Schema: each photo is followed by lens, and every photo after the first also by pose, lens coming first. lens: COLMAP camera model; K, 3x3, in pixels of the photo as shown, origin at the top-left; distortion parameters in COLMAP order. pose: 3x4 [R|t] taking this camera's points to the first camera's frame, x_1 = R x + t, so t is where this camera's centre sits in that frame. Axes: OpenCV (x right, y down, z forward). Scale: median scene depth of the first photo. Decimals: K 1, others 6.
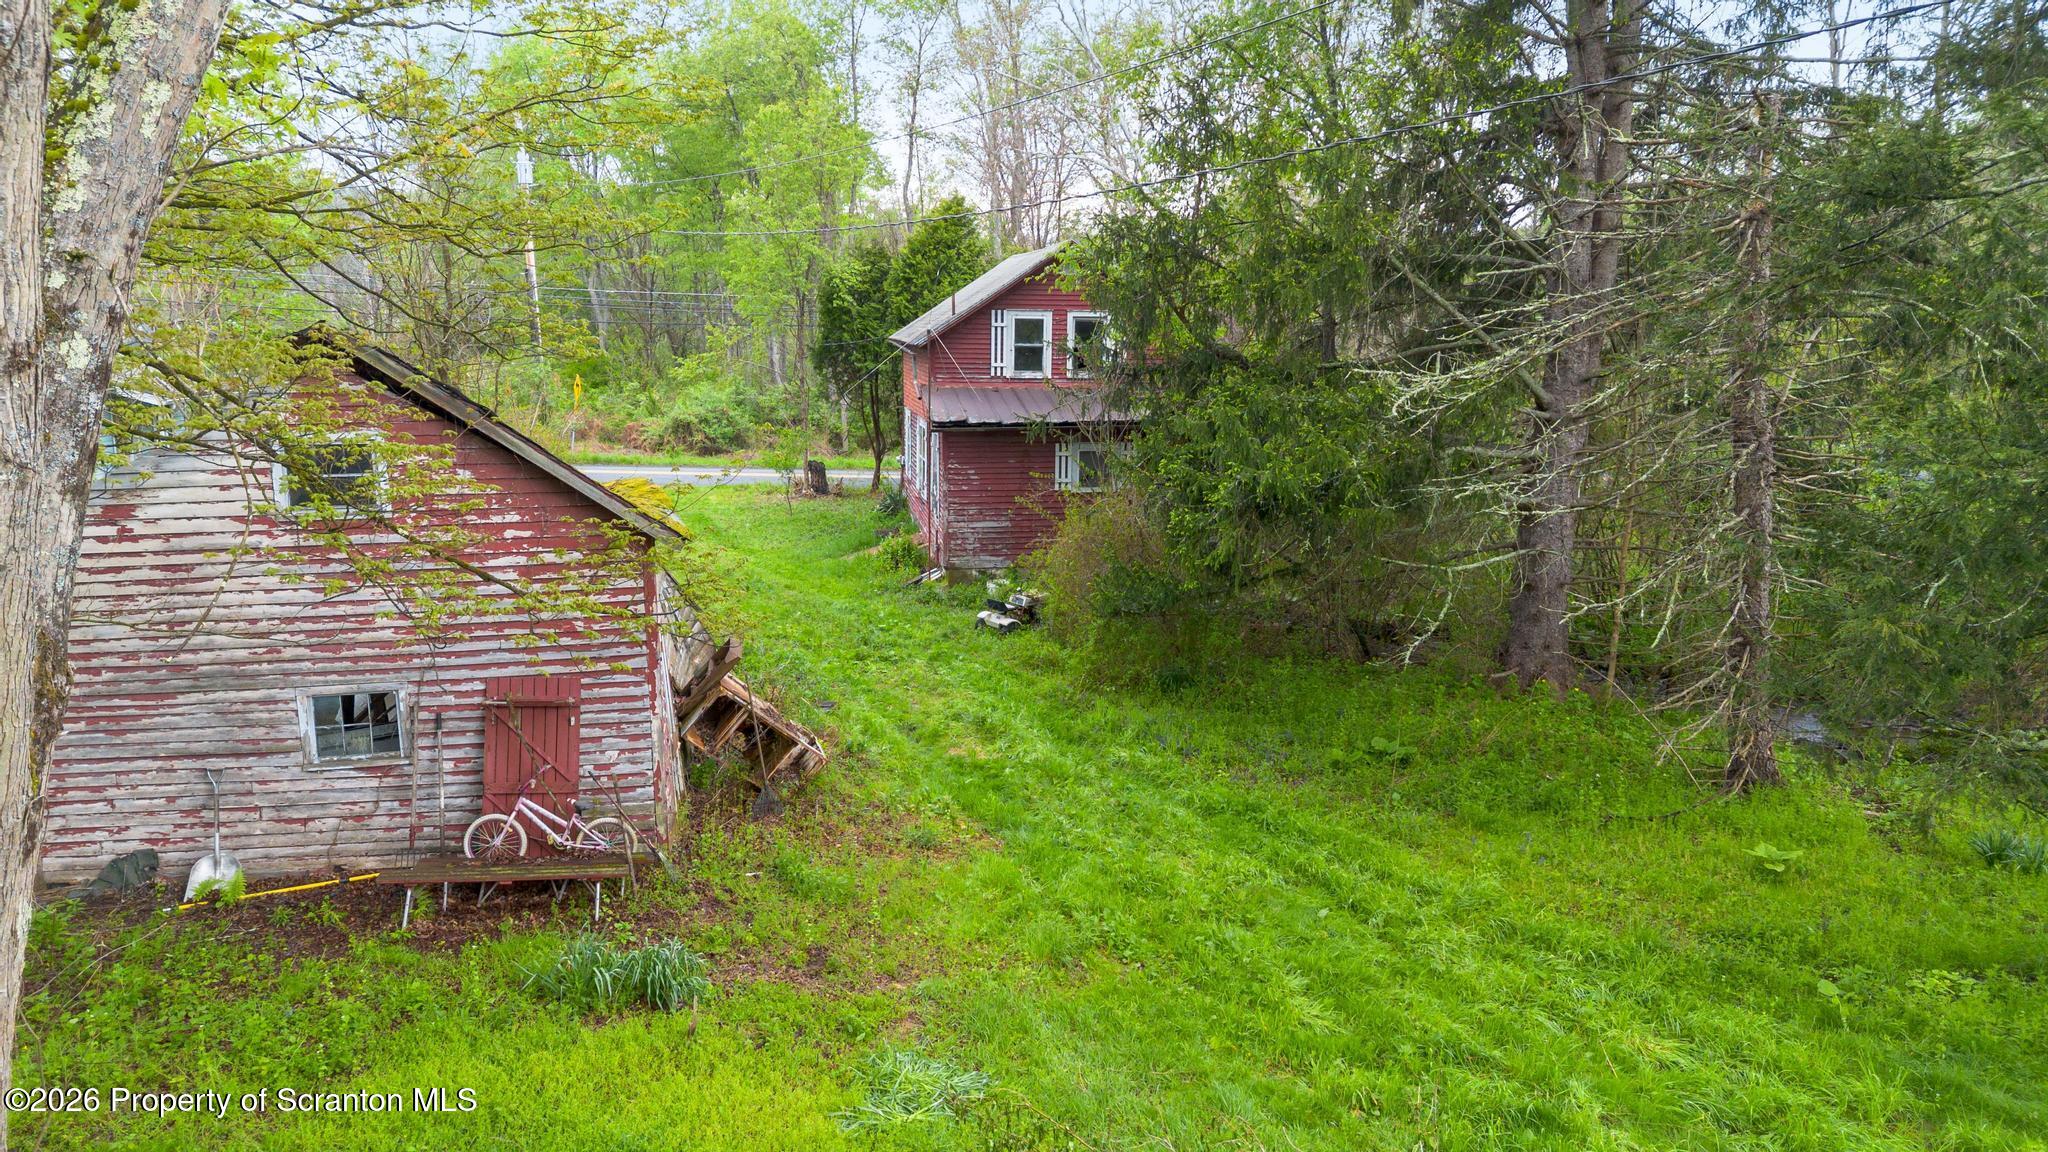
lens RADIAL K [[1436.2, 0, 1024.0], [0, 1436.2, 576.0], [0, 0, 1]] dist [0.084033, -0.103784]
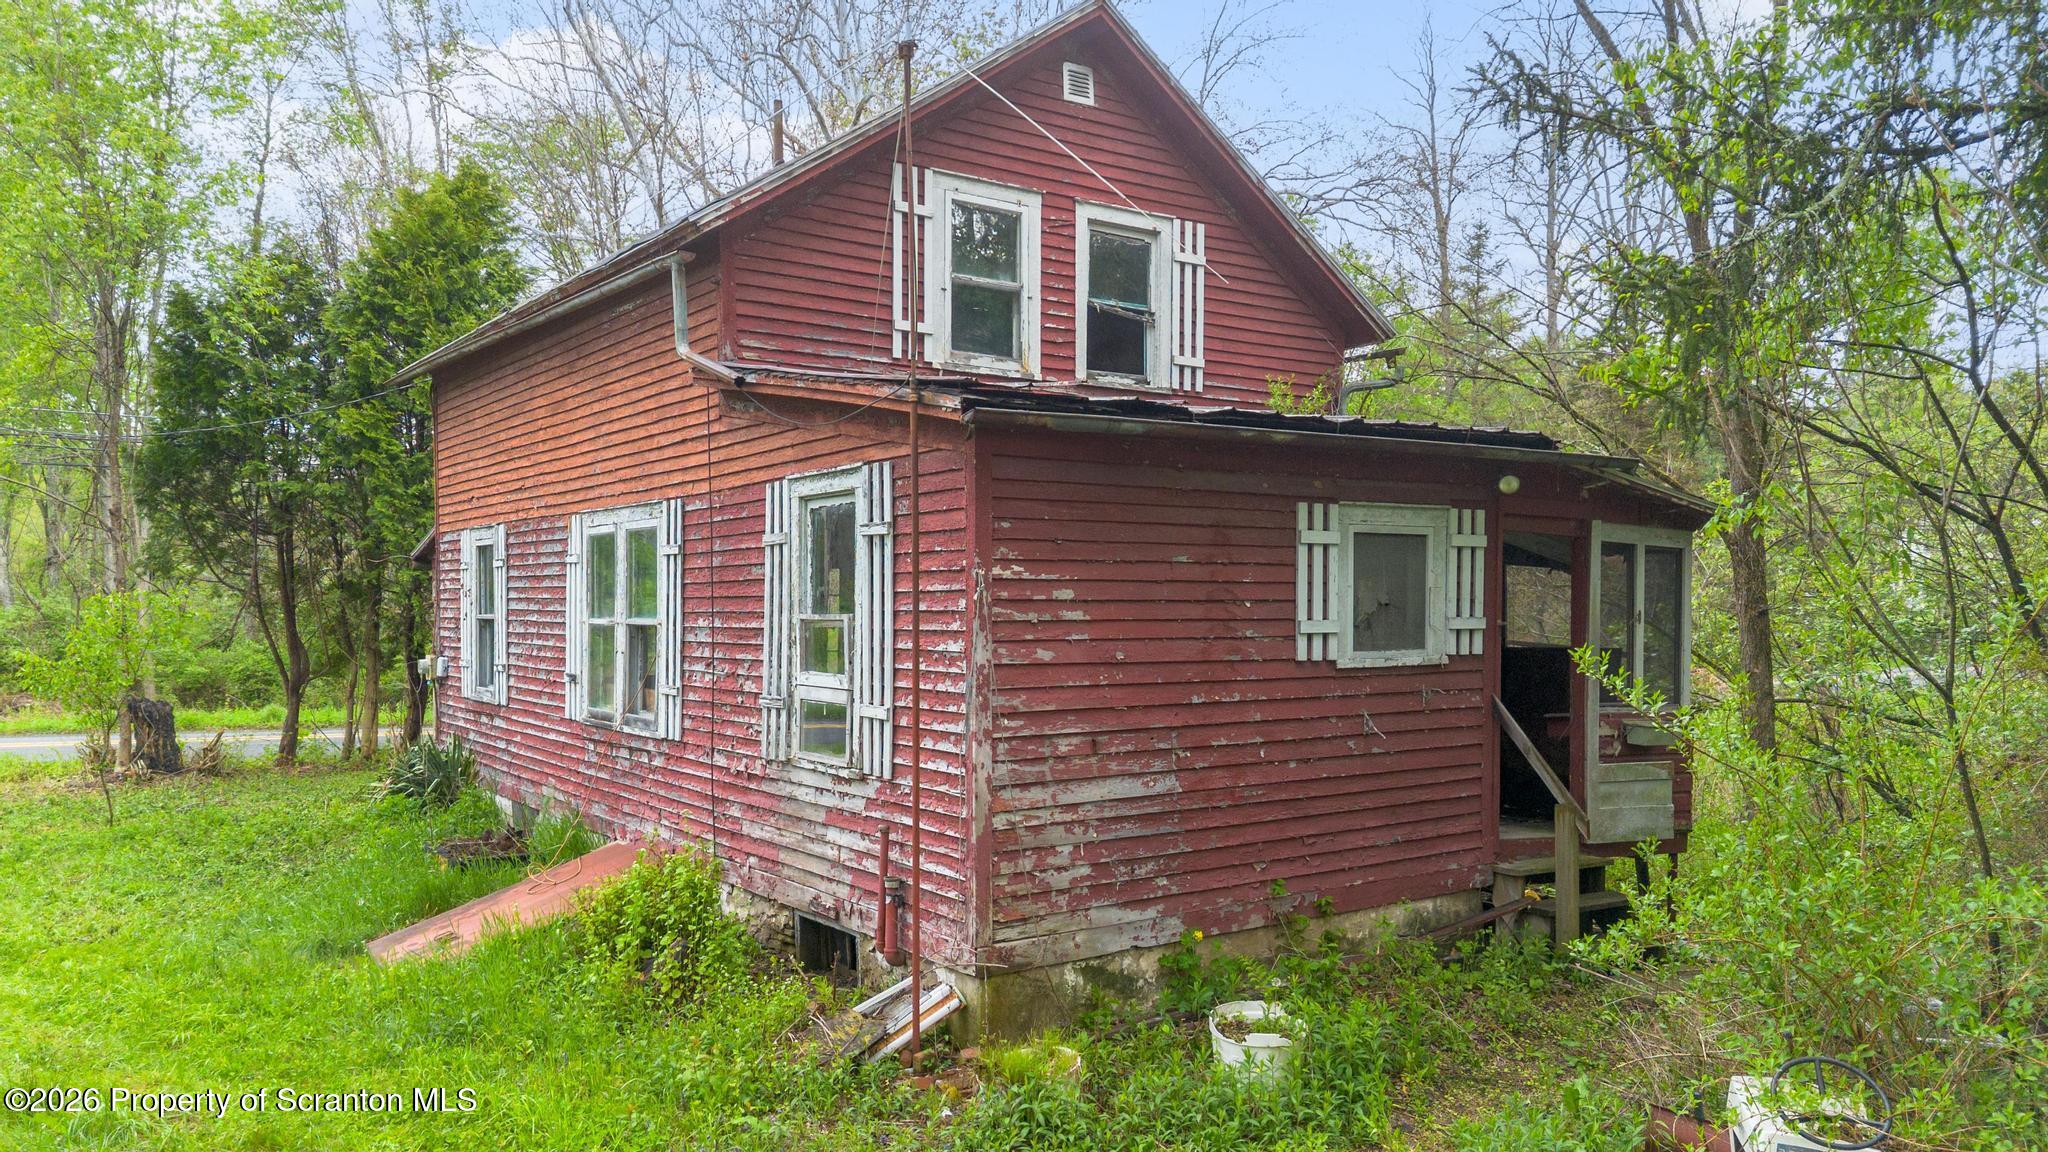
lens RADIAL K [[1469.2, 0, 1026.8], [0, 1469.2, 647.7], [0, 0, 1]] dist [0.075572, -0.073601]
pose [[0.901239, -0.017969, 0.432949, -0.145051], [0.077907, 0.989578, -0.121102, -0.027485], [-0.426261, 0.142871, 0.893247, 0.686048]]
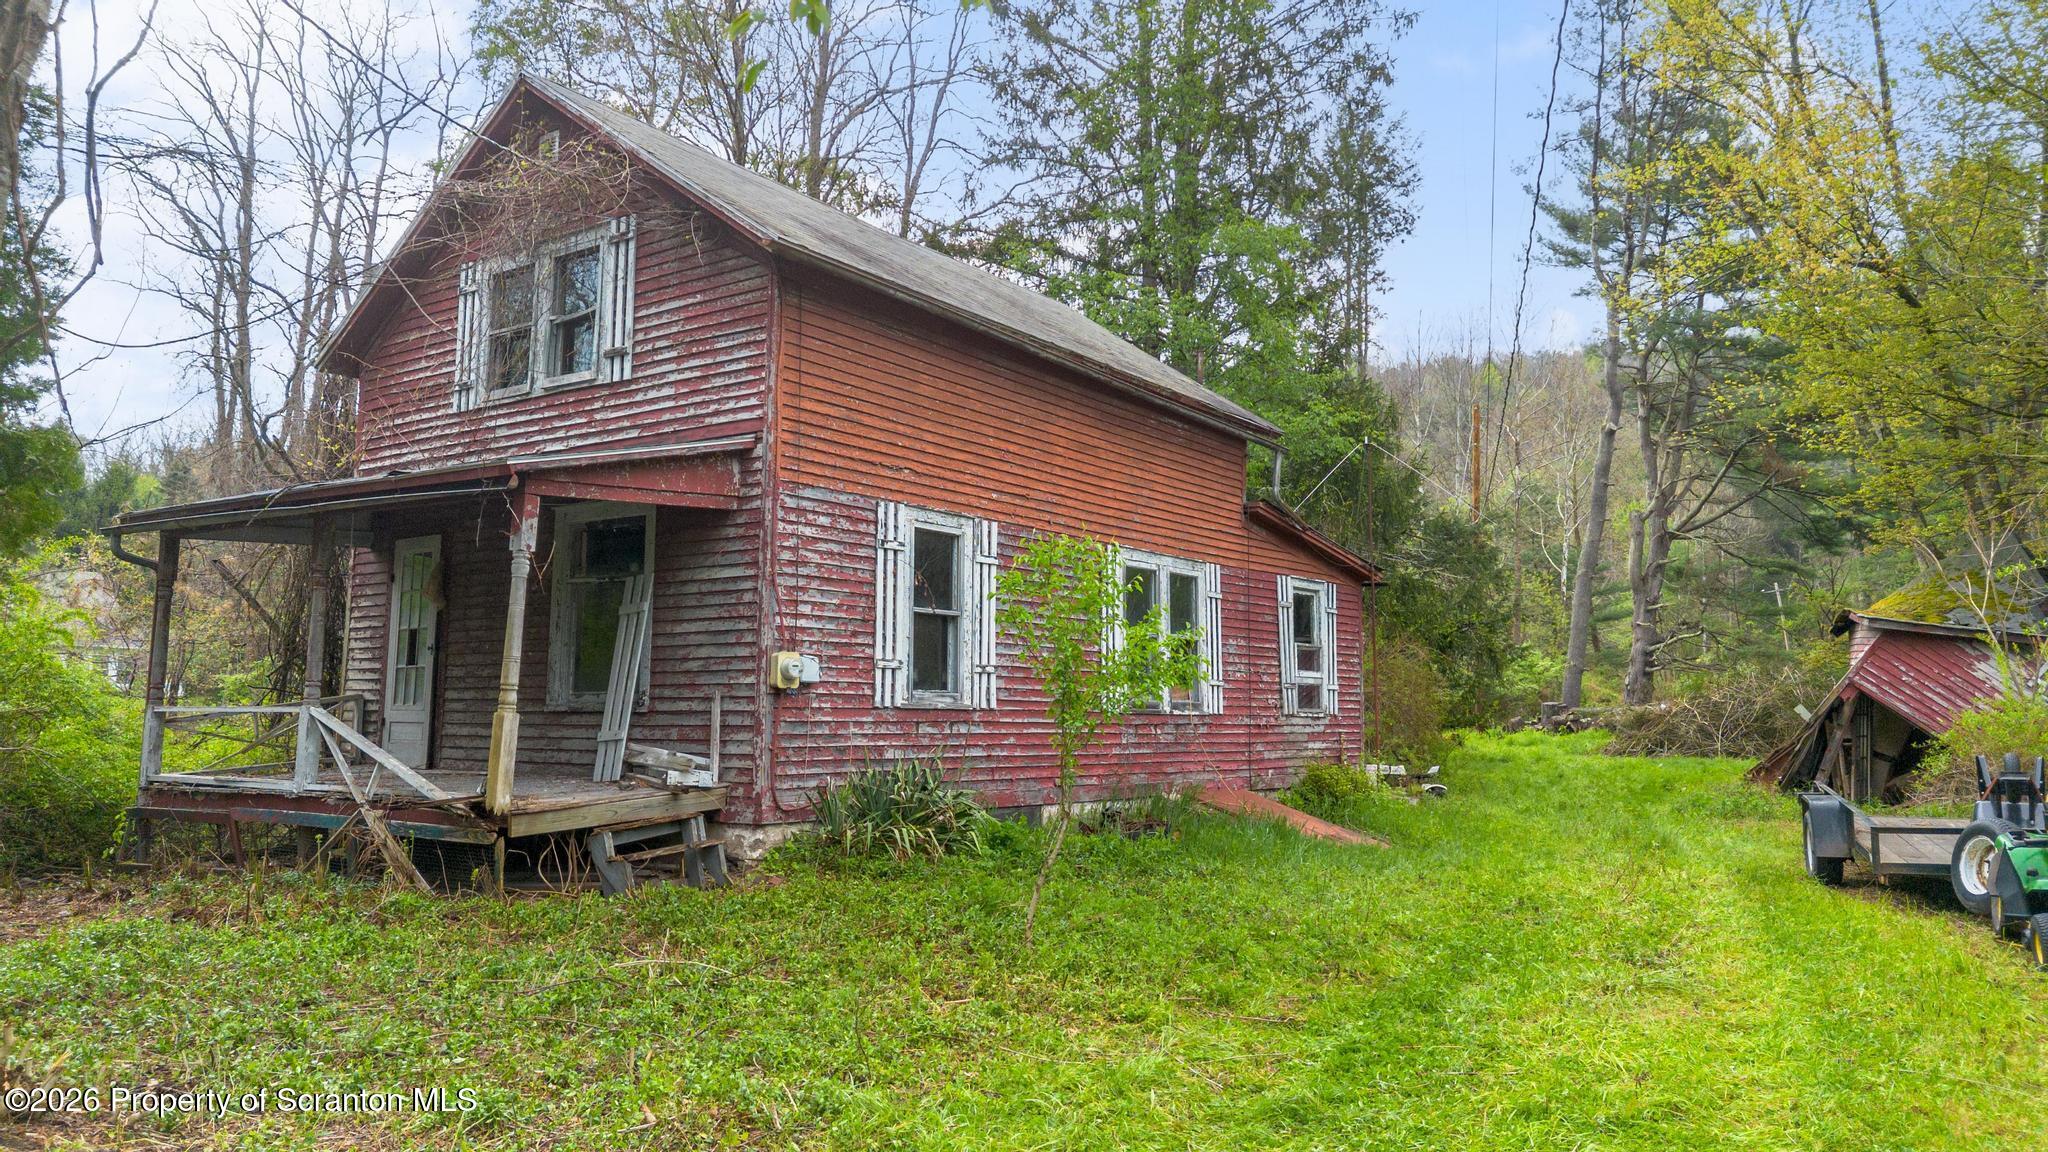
lens RADIAL K [[1436.2, 0, 1024.0], [0, 1436.2, 576.0], [0, 0, 1]] dist [0.084033, -0.103784]
pose [[-0.706081, 0.058035, 0.705749, -0.400080], [0.107327, 0.993893, 0.025648, -0.126705], [-0.699951, 0.093855, -0.707997, 1.456478]]
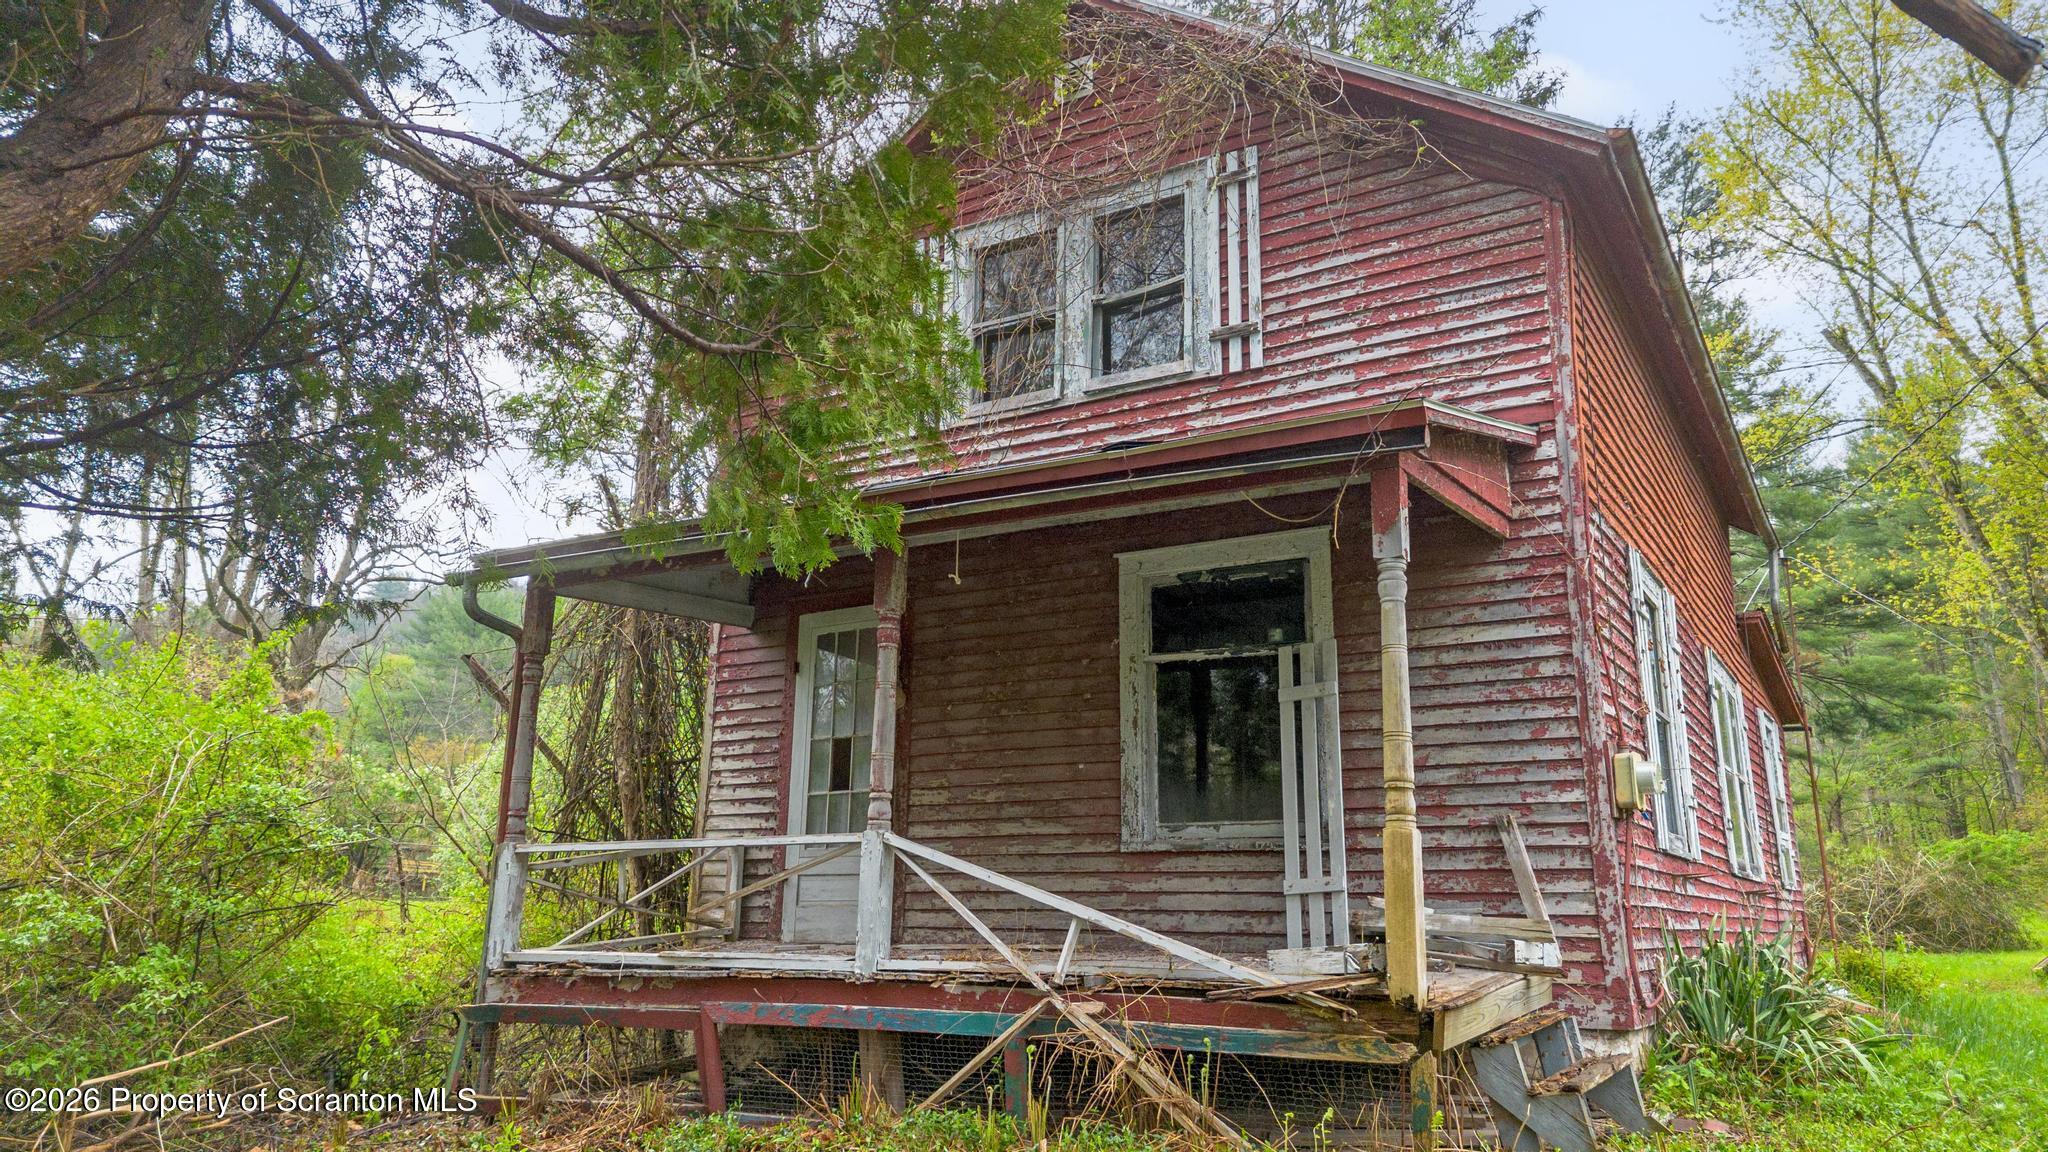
lens RADIAL K [[1427.4, 0, 1026.4], [0, 1427.4, 576.3], [0, 0, 1]] dist [0.100488, -0.170801]
pose [[-0.759282, 0.136560, 0.636272, -0.184787], [0.095567, 0.990533, -0.098550, -0.119547], [-0.643706, -0.014021, -0.765145, 1.483980]]
